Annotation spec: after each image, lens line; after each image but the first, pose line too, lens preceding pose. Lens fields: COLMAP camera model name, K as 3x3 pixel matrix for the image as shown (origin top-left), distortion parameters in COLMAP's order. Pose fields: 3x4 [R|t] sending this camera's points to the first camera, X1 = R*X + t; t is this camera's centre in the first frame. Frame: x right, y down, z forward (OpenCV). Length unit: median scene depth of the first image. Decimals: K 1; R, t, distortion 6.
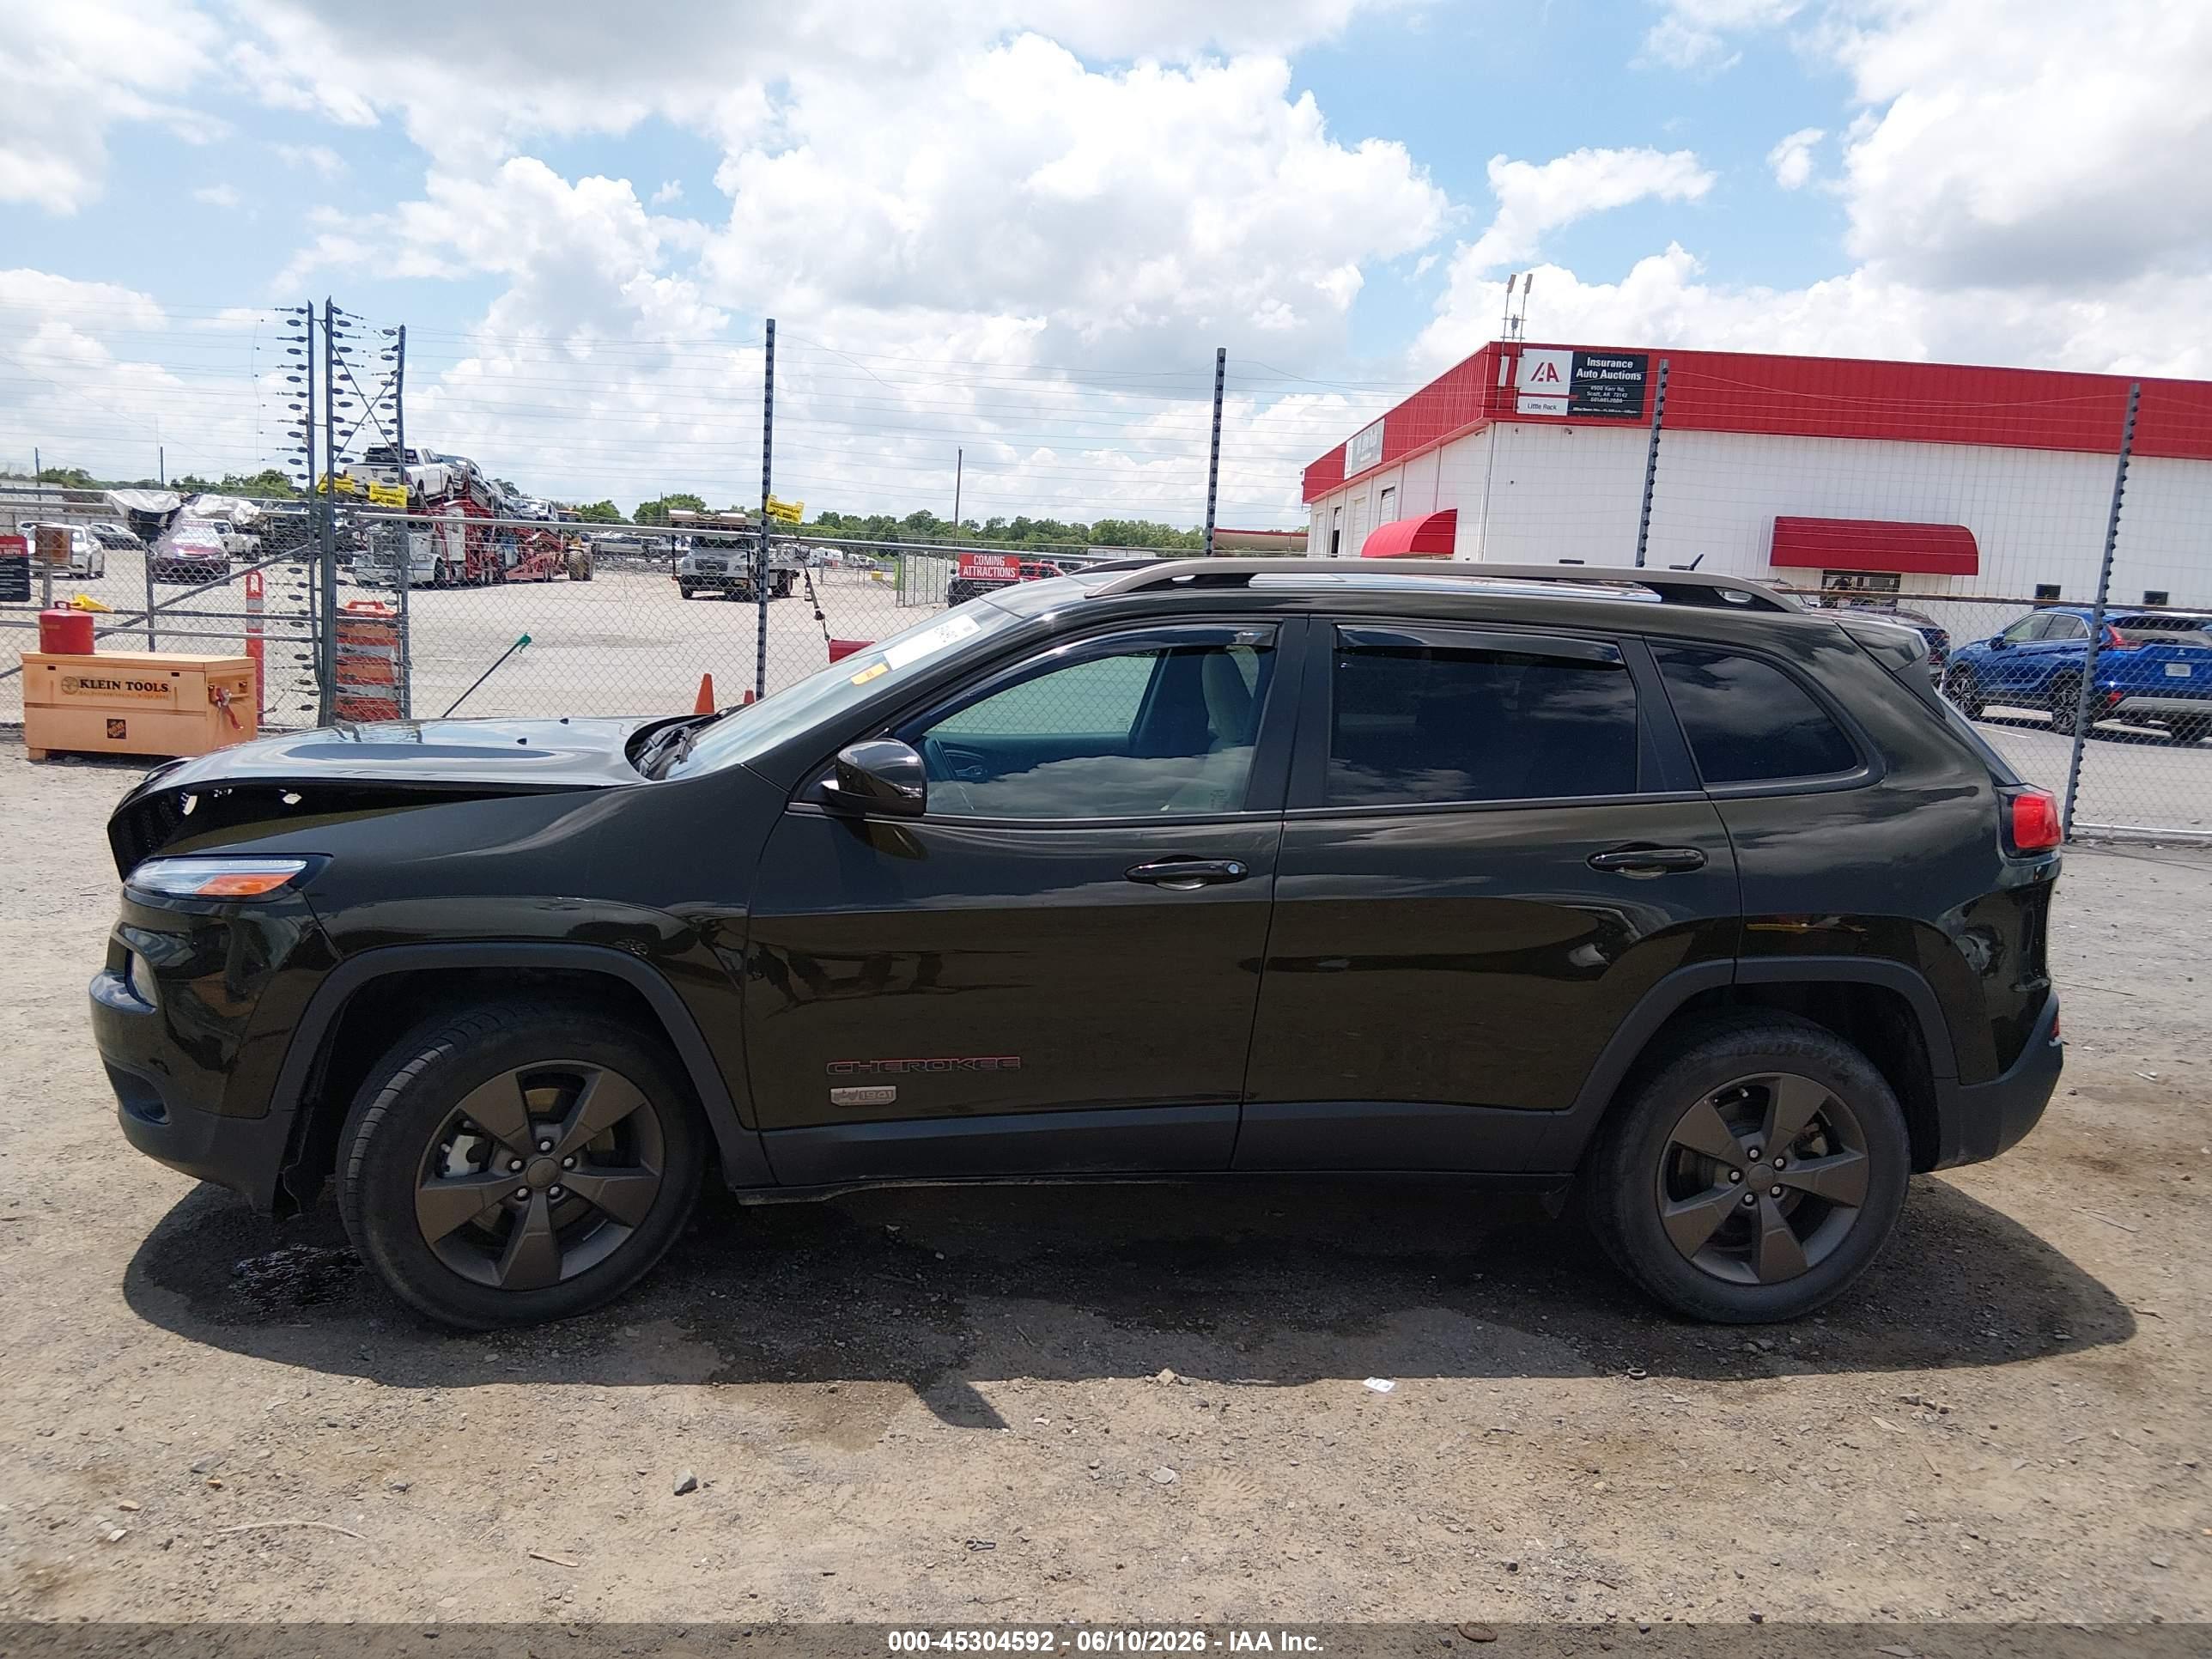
lens RADIAL K [[1659.2, 0, 1092.0], [0, 1659.2, 818.4], [0, 0, 1]] dist [0.106556, -0.174980]
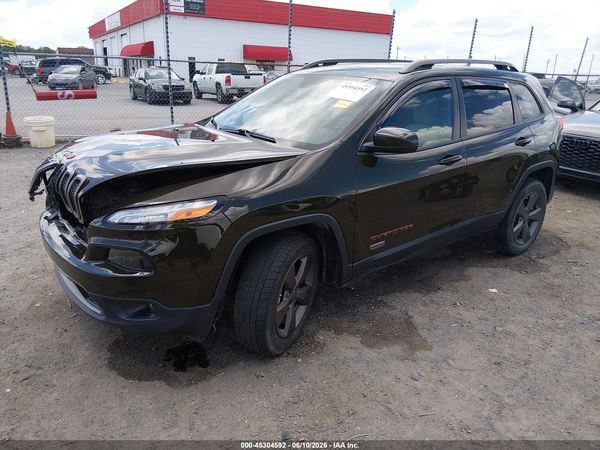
lens RADIAL K [[450.1, 0, 296.2], [0, 450.1, 222.0], [0, 0, 1]] dist [0.106556, -0.174980]
pose [[0.859513, -0.185904, 0.476106, -0.602623], [0.090528, 0.972151, 0.216165, -0.065178], [-0.503033, -0.142695, 0.852406, 0.337043]]
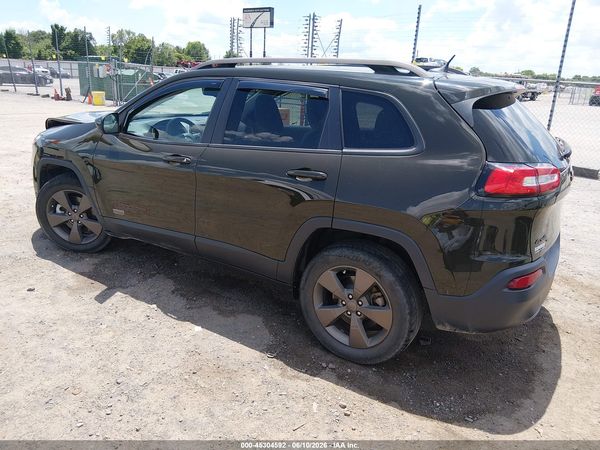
lens RADIAL K [[450.1, 0, 296.2], [0, 450.1, 222.0], [0, 0, 1]] dist [0.106556, -0.174980]
pose [[0.776819, 0.180677, -0.603248, 0.694737], [-0.102846, 0.981495, 0.161526, -0.013216], [0.621269, -0.063434, 0.781025, 0.406788]]
